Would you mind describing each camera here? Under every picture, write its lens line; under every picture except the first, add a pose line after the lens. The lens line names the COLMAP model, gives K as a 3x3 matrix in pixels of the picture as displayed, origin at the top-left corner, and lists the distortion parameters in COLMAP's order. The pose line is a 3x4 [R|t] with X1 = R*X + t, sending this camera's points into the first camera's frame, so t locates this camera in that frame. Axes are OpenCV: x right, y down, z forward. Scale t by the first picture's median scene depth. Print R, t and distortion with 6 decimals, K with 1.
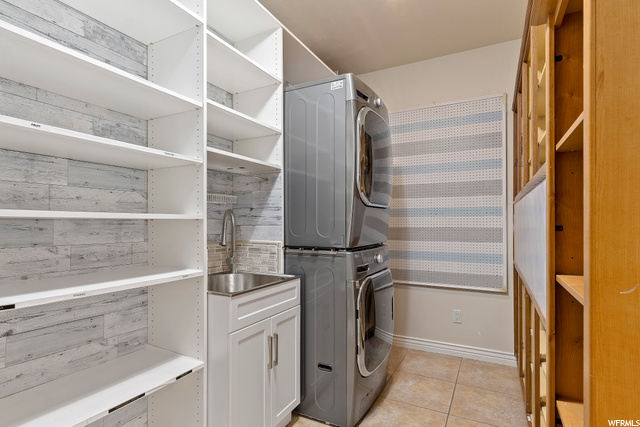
lens RADIAL K [[325.6, 0, 321.1], [0, 325.6, 227.1], [0, 0, 1]] dist [-0.023478, -0.000188]
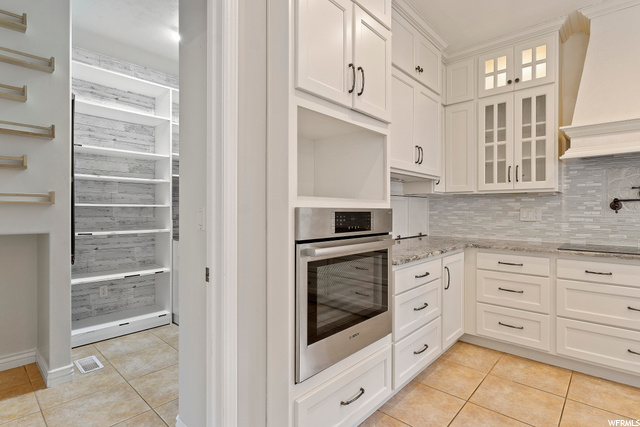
lens RADIAL K [[337.1, 0, 317.5], [0, 337.1, 214.8], [0, 0, 1]] dist [0.003883, -0.000410]
pose [[0.959560, 0.005888, -0.281443, 1.276516], [-0.004806, 0.999978, 0.004534, 0.016492], [0.281463, -0.002999, 0.959567, -0.968120]]
